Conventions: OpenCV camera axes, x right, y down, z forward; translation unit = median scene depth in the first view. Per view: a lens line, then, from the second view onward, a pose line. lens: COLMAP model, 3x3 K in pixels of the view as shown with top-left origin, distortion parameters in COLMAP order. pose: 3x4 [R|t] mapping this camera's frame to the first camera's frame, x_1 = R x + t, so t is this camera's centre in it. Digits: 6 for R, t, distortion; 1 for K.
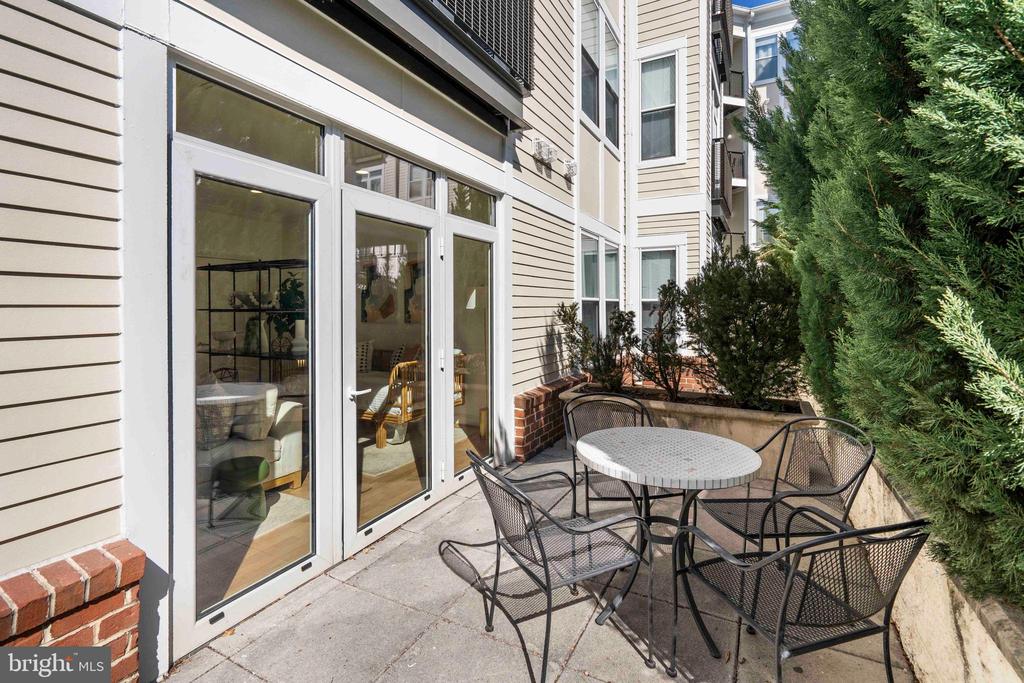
lens RADIAL K [[476.6, 0, 511.5], [0, 476.6, 307.0], [0, 0, 1]] dist [-0.000650, -0.000022]
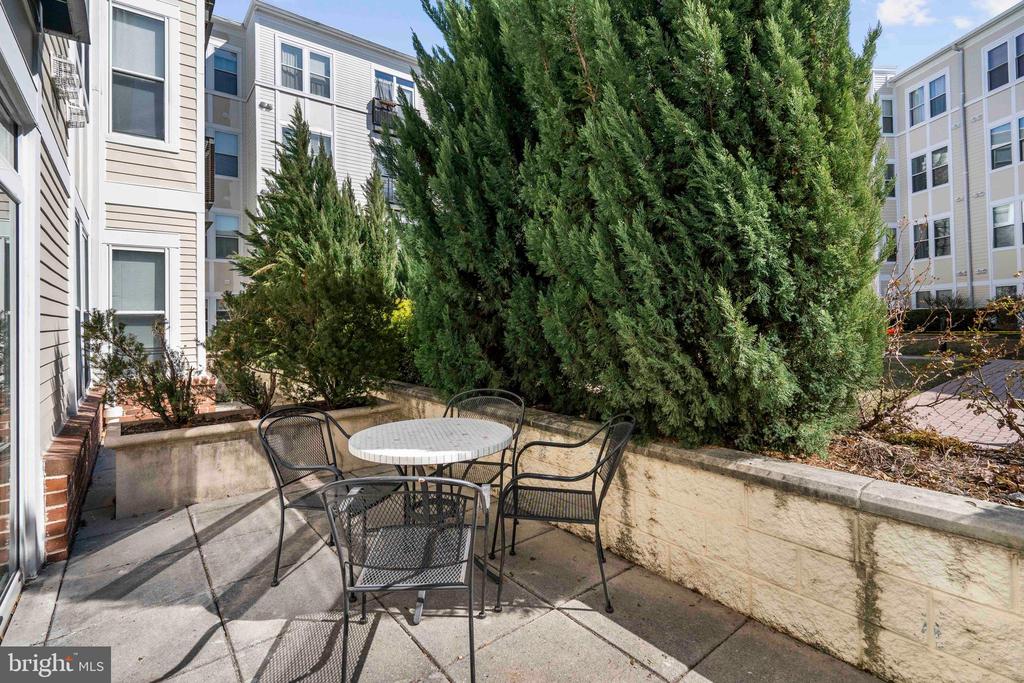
lens RADIAL K [[477.4, 0, 510.6], [0, 477.4, 312.2], [0, 0, 1]] dist [-0.001215, -0.000147]
pose [[0.407194, 0.009293, 0.913295, -0.174940], [0.019042, 0.999645, -0.018662, 0.012186], [-0.913143, 0.024990, 0.406872, 0.110900]]
